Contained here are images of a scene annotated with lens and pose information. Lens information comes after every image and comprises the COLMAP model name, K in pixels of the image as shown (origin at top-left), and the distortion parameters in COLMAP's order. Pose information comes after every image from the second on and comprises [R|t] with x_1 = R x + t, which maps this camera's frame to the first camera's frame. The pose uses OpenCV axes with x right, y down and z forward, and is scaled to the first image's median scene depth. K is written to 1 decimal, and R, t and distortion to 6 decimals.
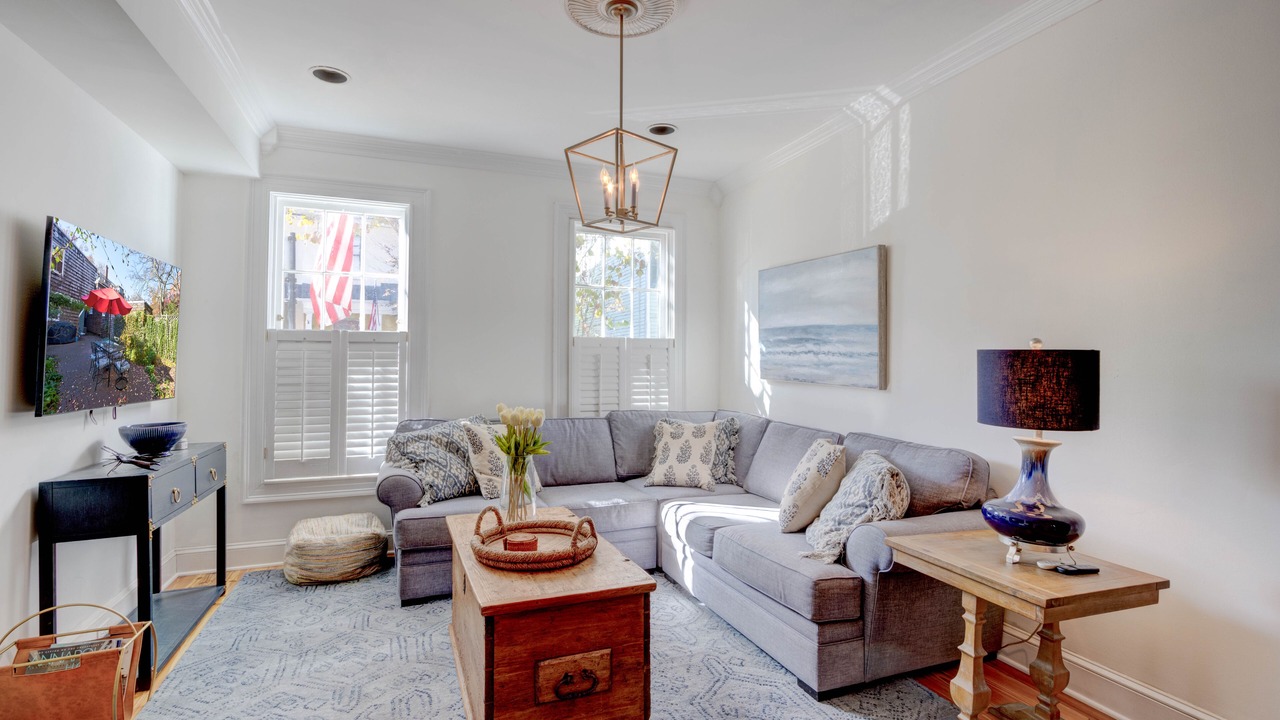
lens RADIAL K [[606.9, 0, 659.2], [0, 606.9, 347.3], [0, 0, 1]] dist [-0.012922, 0.000293]
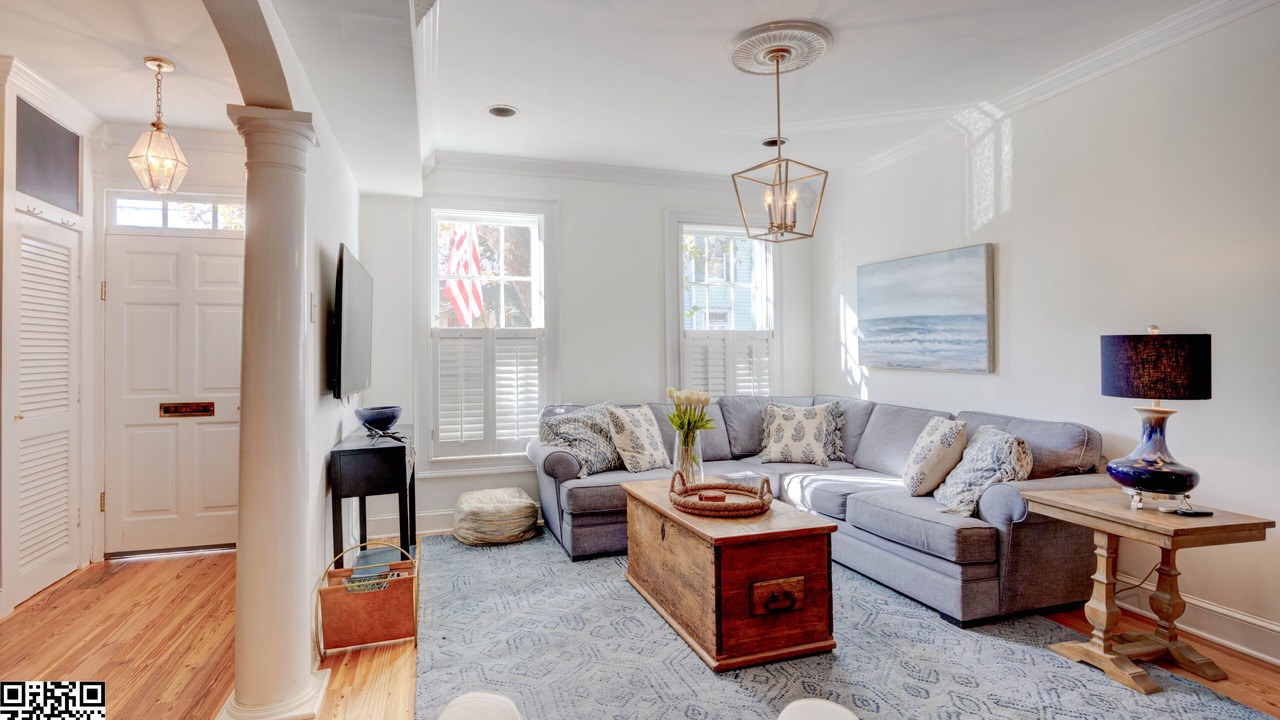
lens RADIAL K [[626.1, 0, 638.1], [0, 626.1, 340.4], [0, 0, 1]] dist [-0.016659, 0.001627]
pose [[0.996859, -0.015949, -0.077575, -0.213446], [0.016074, 0.999870, 0.000989, -0.001689], [0.077549, -0.002233, 0.996986, -0.221220]]
